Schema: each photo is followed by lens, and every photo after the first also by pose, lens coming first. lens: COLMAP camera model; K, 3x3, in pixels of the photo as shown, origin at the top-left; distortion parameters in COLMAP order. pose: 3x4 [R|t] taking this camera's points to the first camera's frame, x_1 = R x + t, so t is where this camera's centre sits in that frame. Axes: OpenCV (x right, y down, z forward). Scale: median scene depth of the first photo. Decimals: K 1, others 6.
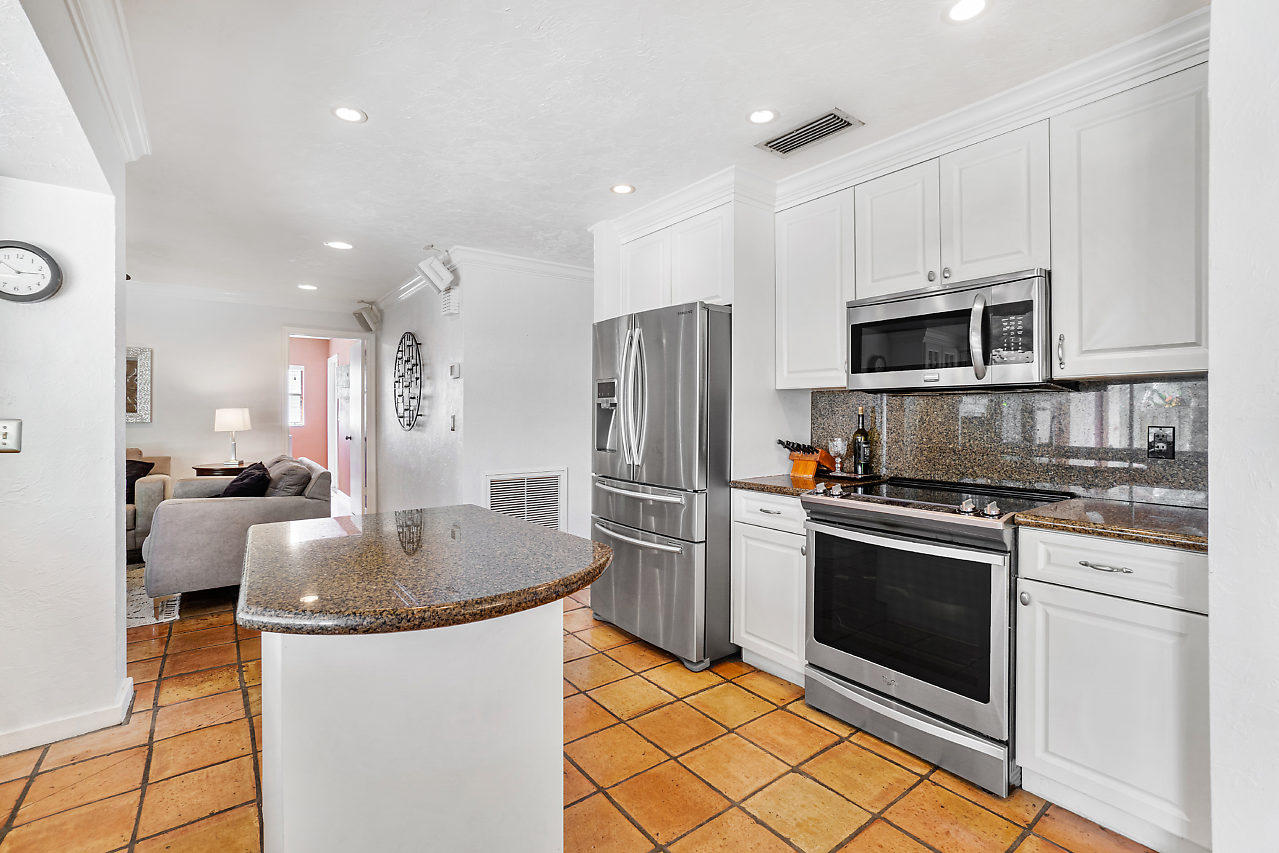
lens RADIAL K [[566.4, 0, 637.3], [0, 566.4, 416.8], [0, 0, 1]] dist [-0.005168, -0.000041]
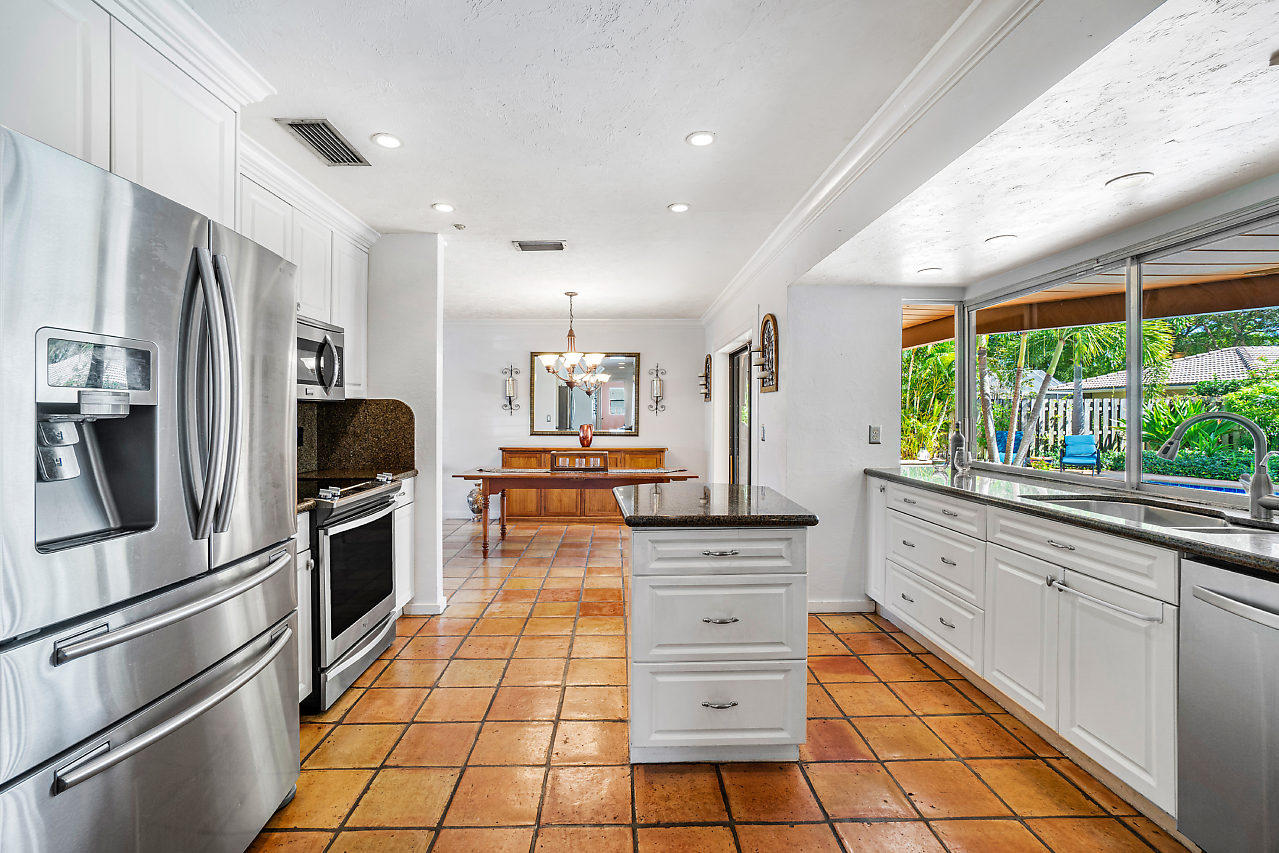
lens RADIAL K [[580.6, 0, 626.8], [0, 580.6, 414.0], [0, 0, 1]] dist [-0.005066, 0.000001]
pose [[-0.804325, -0.001383, 0.594188, -0.690274], [0.005503, 0.999937, 0.009776, -0.022564], [-0.594164, 0.011133, -0.804266, 1.408692]]
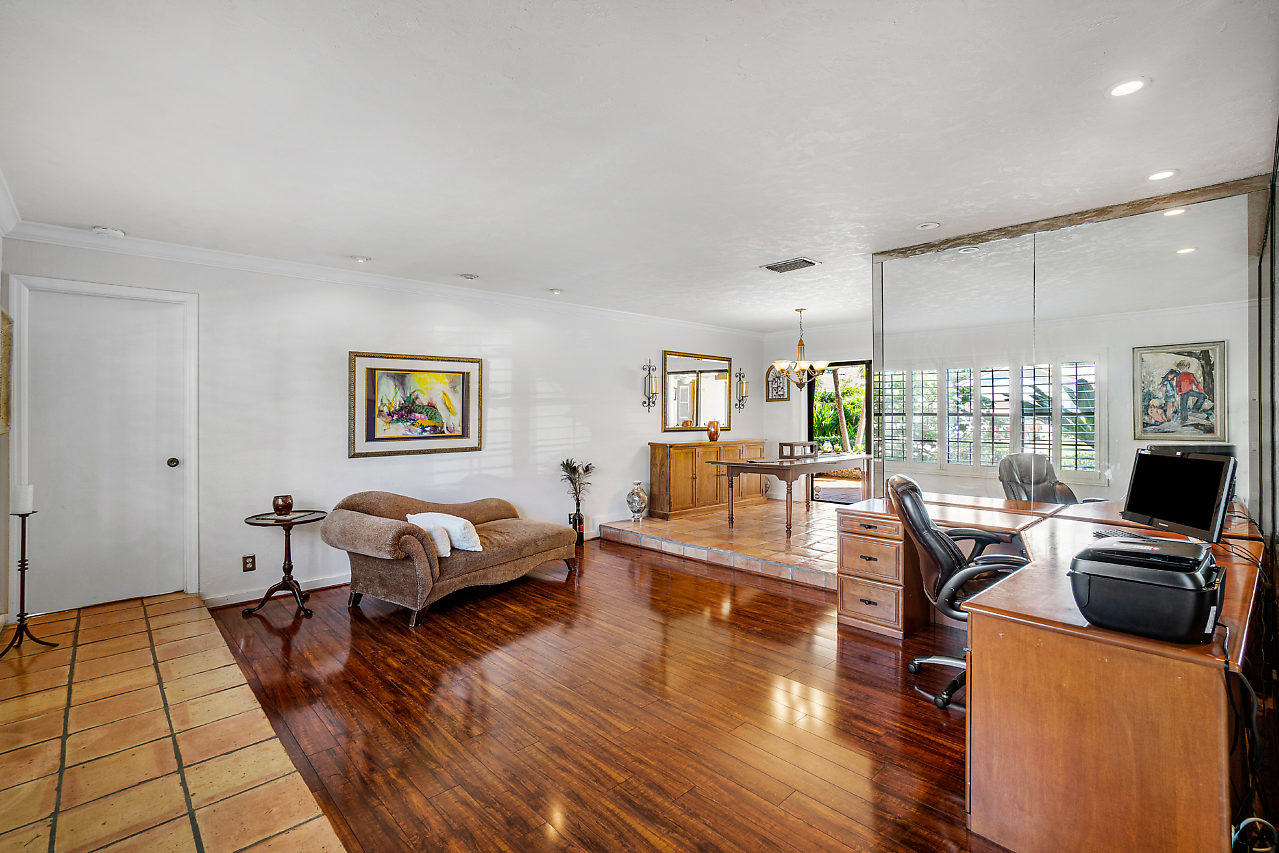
lens RADIAL K [[570.2, 0, 633.1], [0, 570.2, 411.2], [0, 0, 1]] dist [-0.032961, 0.018534]
pose [[-0.994684, -0.004875, -0.102857, 1.694803], [-0.005717, 0.999952, 0.007894, -0.018910], [0.102813, 0.008441, -0.994665, 2.182346]]
